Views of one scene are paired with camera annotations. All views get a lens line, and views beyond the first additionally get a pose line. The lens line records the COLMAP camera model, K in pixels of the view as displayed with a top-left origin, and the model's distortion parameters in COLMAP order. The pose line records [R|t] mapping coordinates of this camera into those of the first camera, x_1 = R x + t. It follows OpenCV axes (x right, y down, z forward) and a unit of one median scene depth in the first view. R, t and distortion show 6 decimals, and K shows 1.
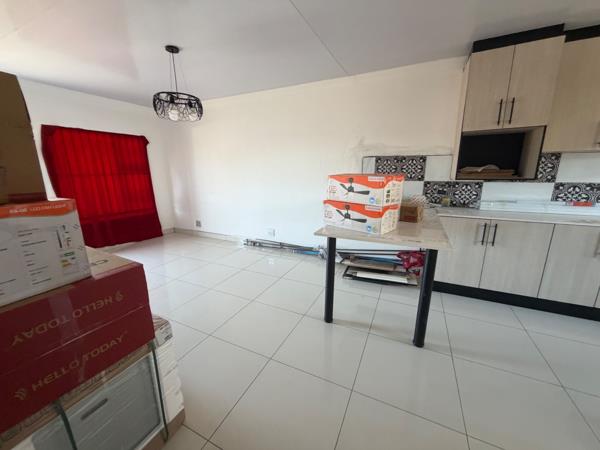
lens RADIAL K [[239.2, 0, 299.7], [0, 239.2, 223.8], [0, 0, 1]] dist [0.000419, 0.000068]
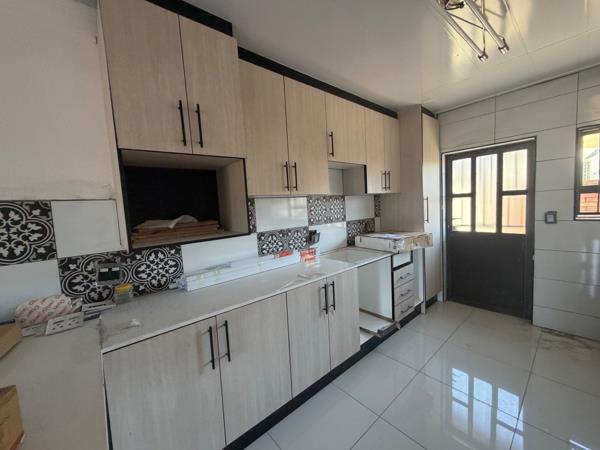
lens RADIAL K [[239.2, 0, 295.9], [0, 239.2, 225.0], [0, 0, 1]] dist [0.000419, 0.000068]
pose [[0.409159, -0.082553, 0.908721, 0.365112], [0.255989, 0.966289, -0.027478, -0.136446], [-0.875819, 0.243865, 0.416498, 0.516001]]
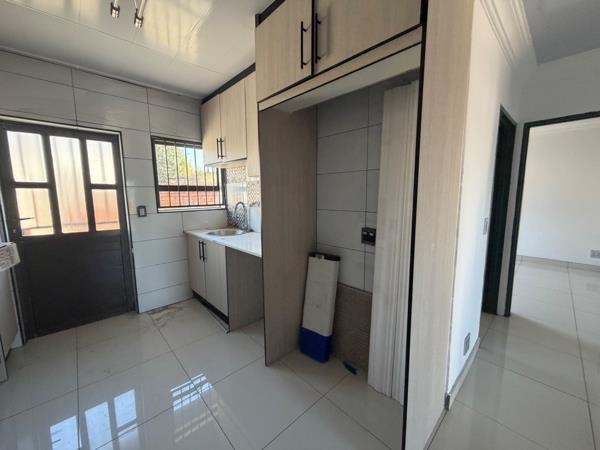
lens RADIAL K [[239.2, 0, 300.9], [0, 239.2, 221.6], [0, 0, 1]] dist [0.000419, 0.000068]
pose [[-0.934917, -0.034505, 0.353186, 0.623079], [0.088288, 0.941352, 0.325672, -0.170656], [-0.343709, 0.335658, -0.877039, 0.716511]]
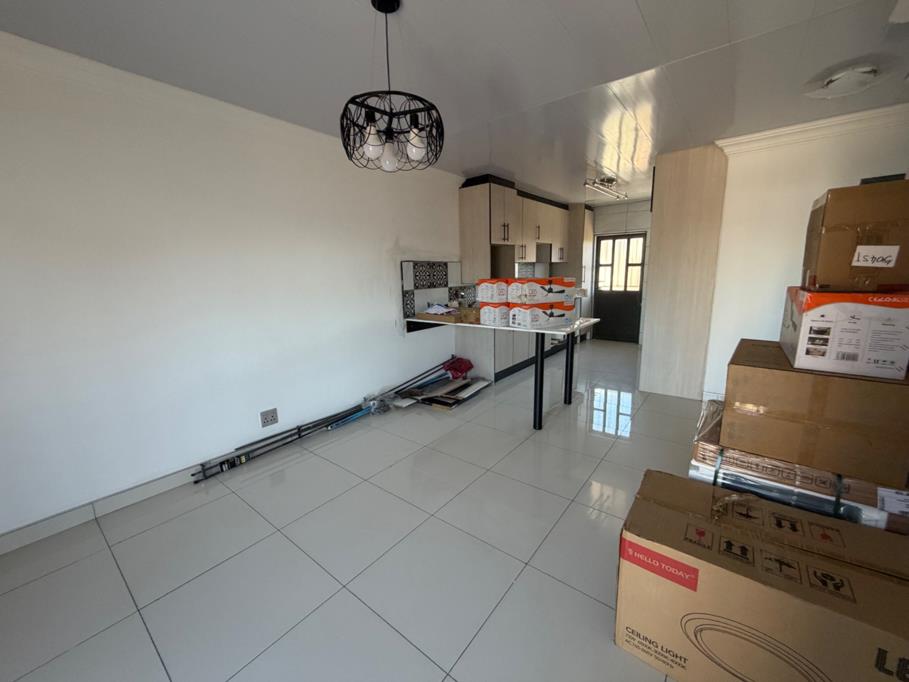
lens RADIAL K [[362.5, 0, 452.4], [0, 362.5, 337.9], [0, 0, 1]] dist [0.000419, 0.000068]
pose [[0.219641, -0.172812, 0.960153, -1.113151], [0.242823, 0.962897, 0.117758, -0.173342], [-0.944878, 0.207283, 0.253455, 0.753594]]
